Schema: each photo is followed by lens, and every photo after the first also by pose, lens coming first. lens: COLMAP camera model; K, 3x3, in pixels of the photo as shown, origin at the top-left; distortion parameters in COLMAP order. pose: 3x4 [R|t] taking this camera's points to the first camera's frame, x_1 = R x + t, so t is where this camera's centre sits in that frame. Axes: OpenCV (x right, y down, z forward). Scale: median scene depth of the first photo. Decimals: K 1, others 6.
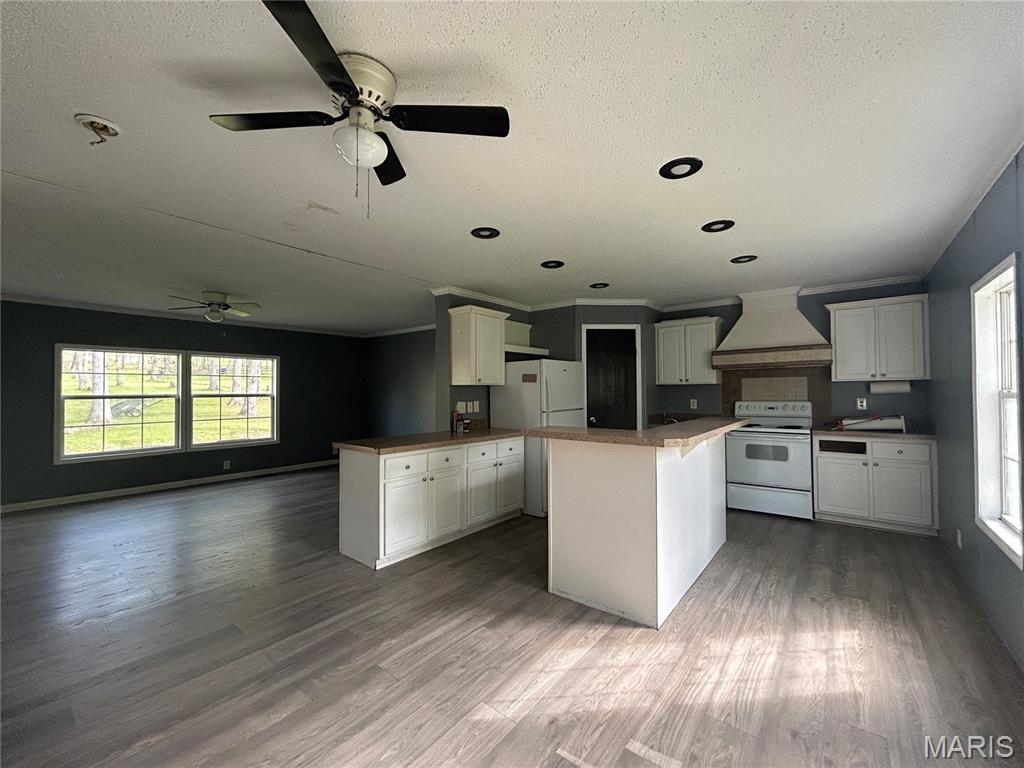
lens RADIAL K [[416.6, 0, 512.0], [0, 416.6, 384.0], [0, 0, 1]] dist [0.002146, 0.000560]
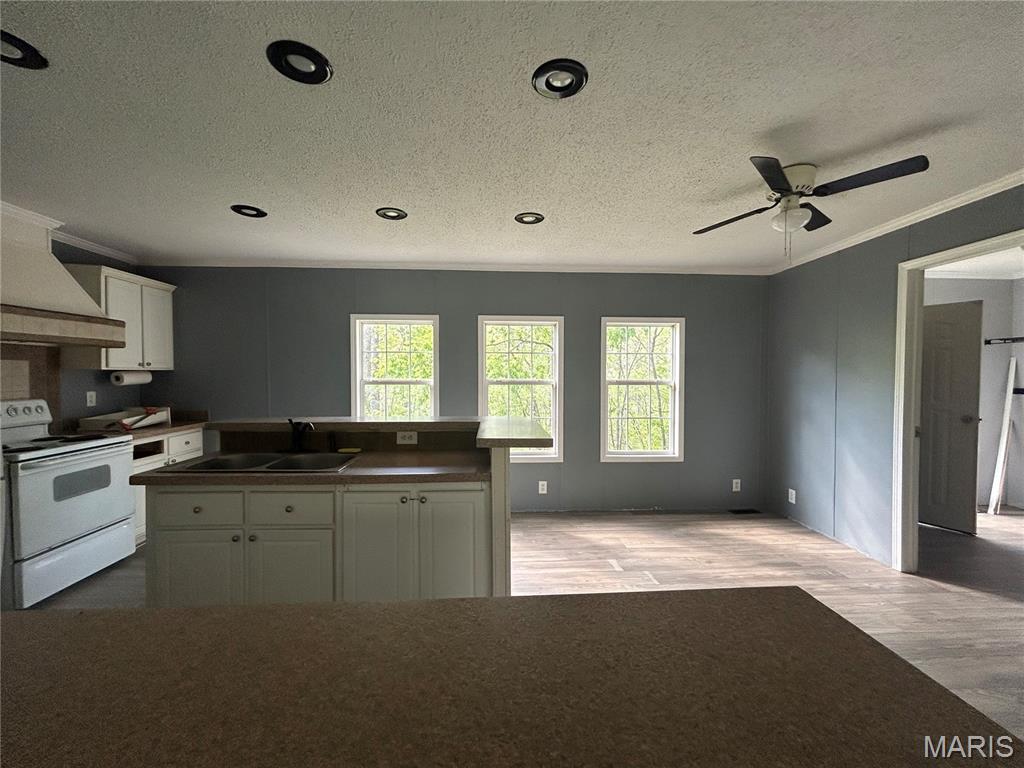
lens RADIAL K [[416.6, 0, 512.0], [0, 416.6, 384.0], [0, 0, 1]] dist [0.002146, 0.000560]
pose [[-0.657435, -0.008448, 0.753464, -0.271973], [-0.009588, 0.999950, 0.002845, 0.009736], [-0.753450, -0.005353, -0.657483, 0.885372]]
